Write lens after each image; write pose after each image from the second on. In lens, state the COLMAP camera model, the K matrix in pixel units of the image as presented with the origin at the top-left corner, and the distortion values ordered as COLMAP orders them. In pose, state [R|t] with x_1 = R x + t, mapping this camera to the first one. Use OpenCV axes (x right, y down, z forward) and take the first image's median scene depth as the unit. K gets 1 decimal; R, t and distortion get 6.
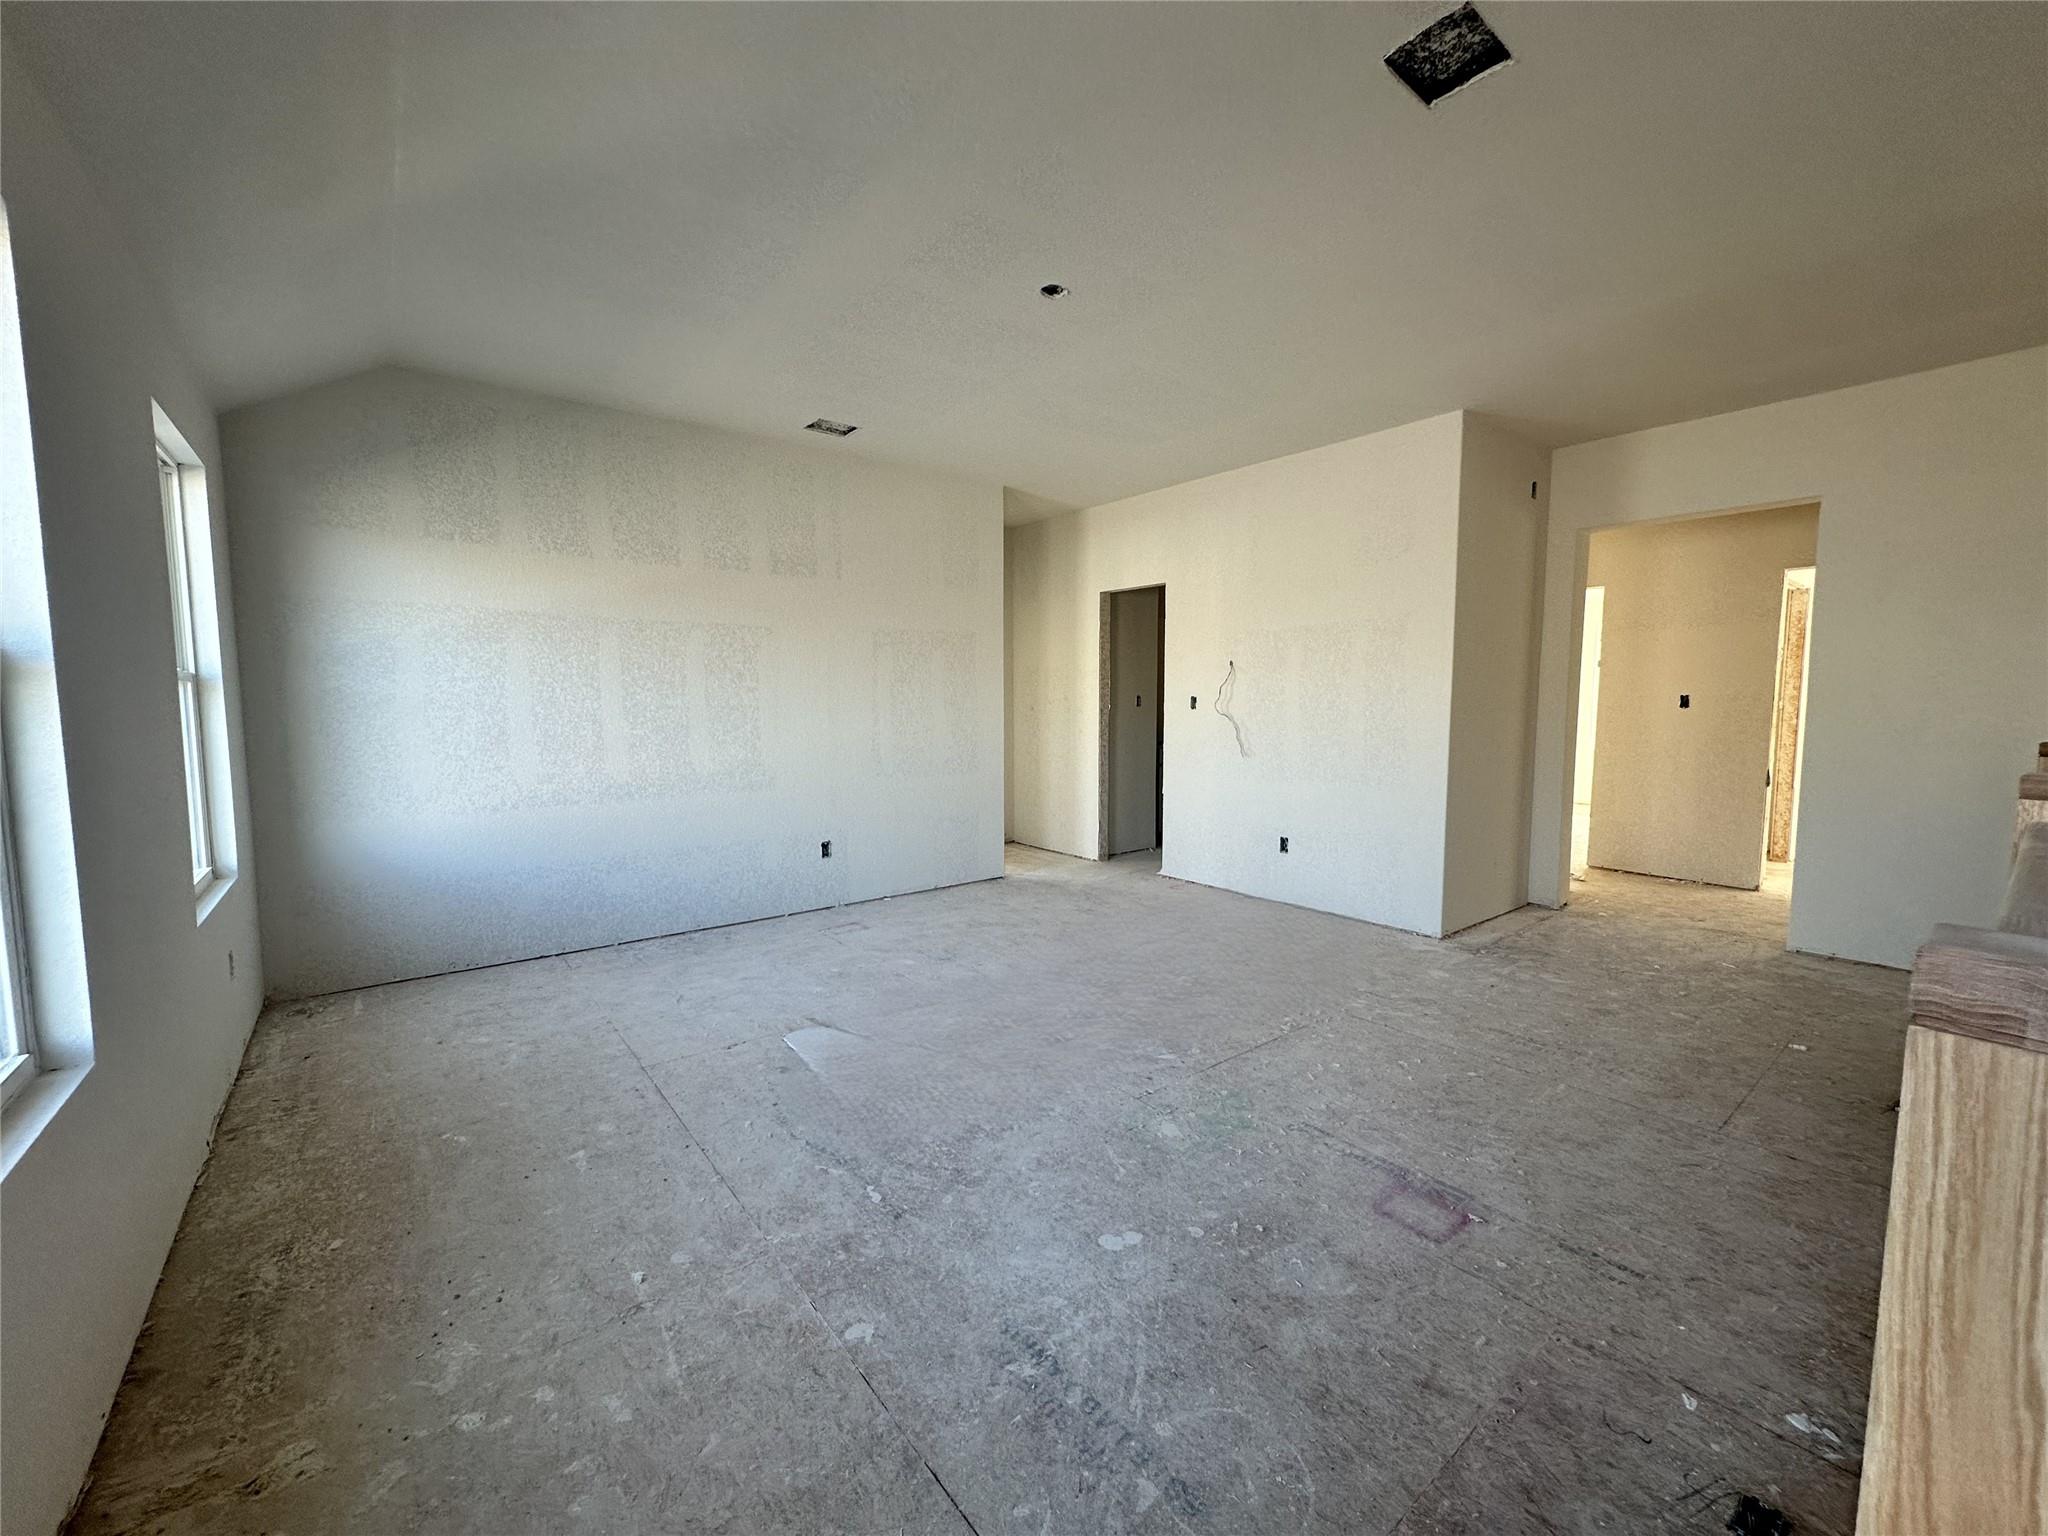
lens RADIAL K [[821.3, 0, 1021.4], [0, 821.3, 761.0], [0, 0, 1]] dist [-0.005850, 0.000356]
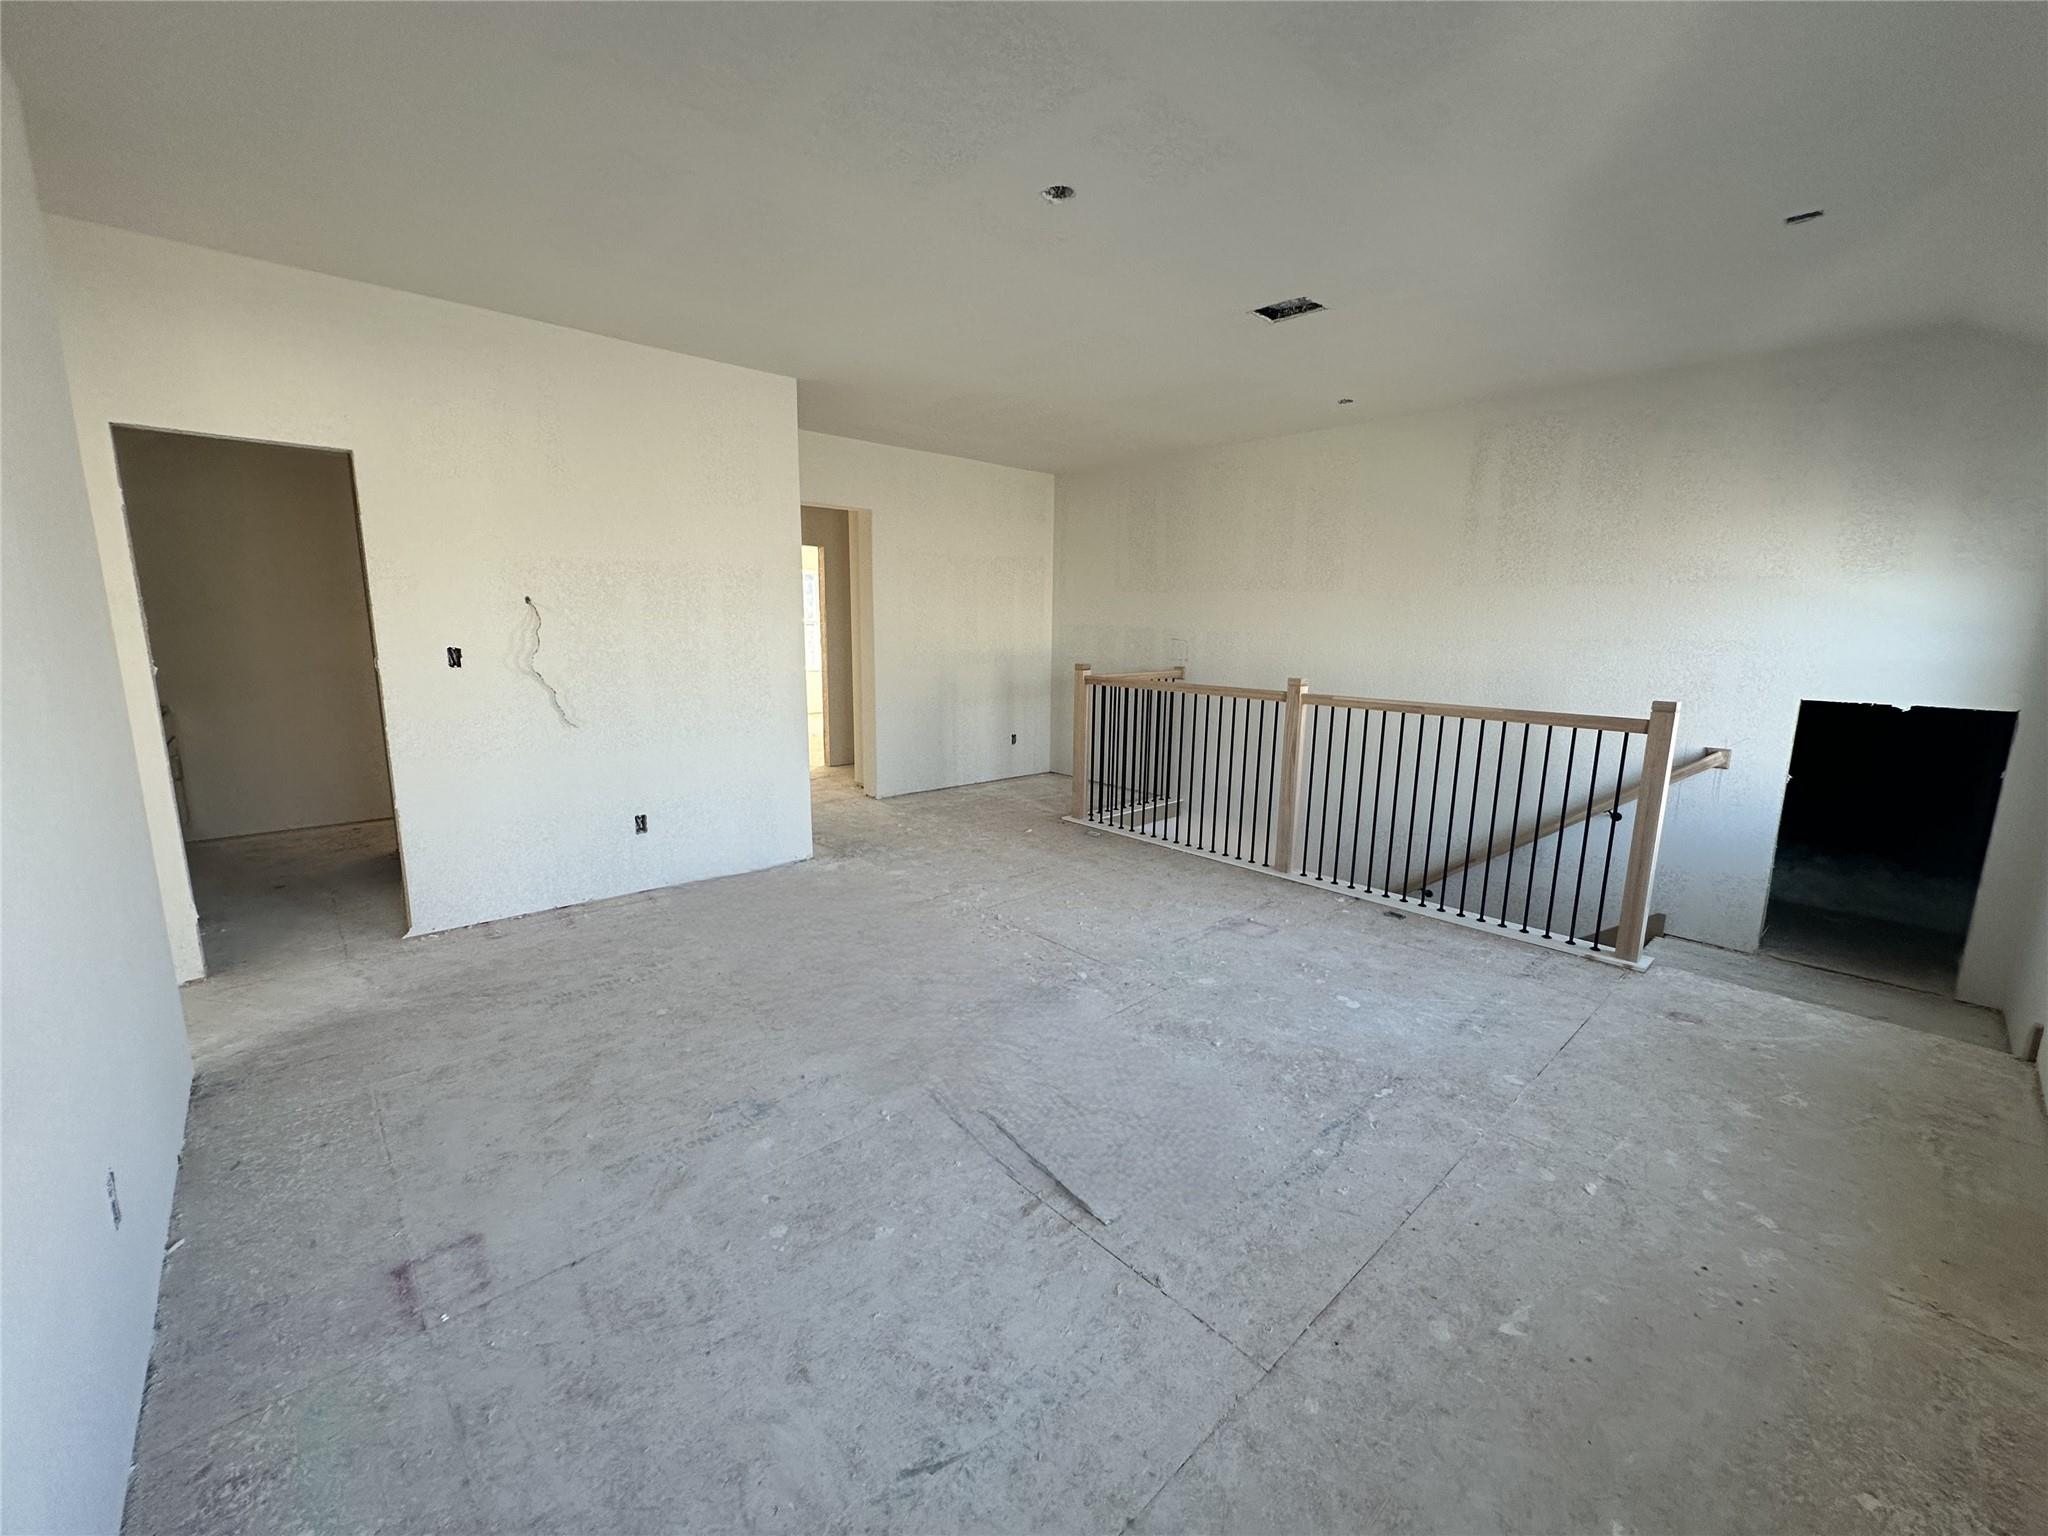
lens RADIAL K [[821.3, 0, 1019.4], [0, 821.3, 771.7], [0, 0, 1]] dist [-0.005850, 0.000356]
pose [[-0.071917, -0.181227, 0.980808, -0.992516], [0.064507, 0.980451, 0.185890, -0.155258], [-0.995322, 0.076638, -0.058820, 1.256876]]
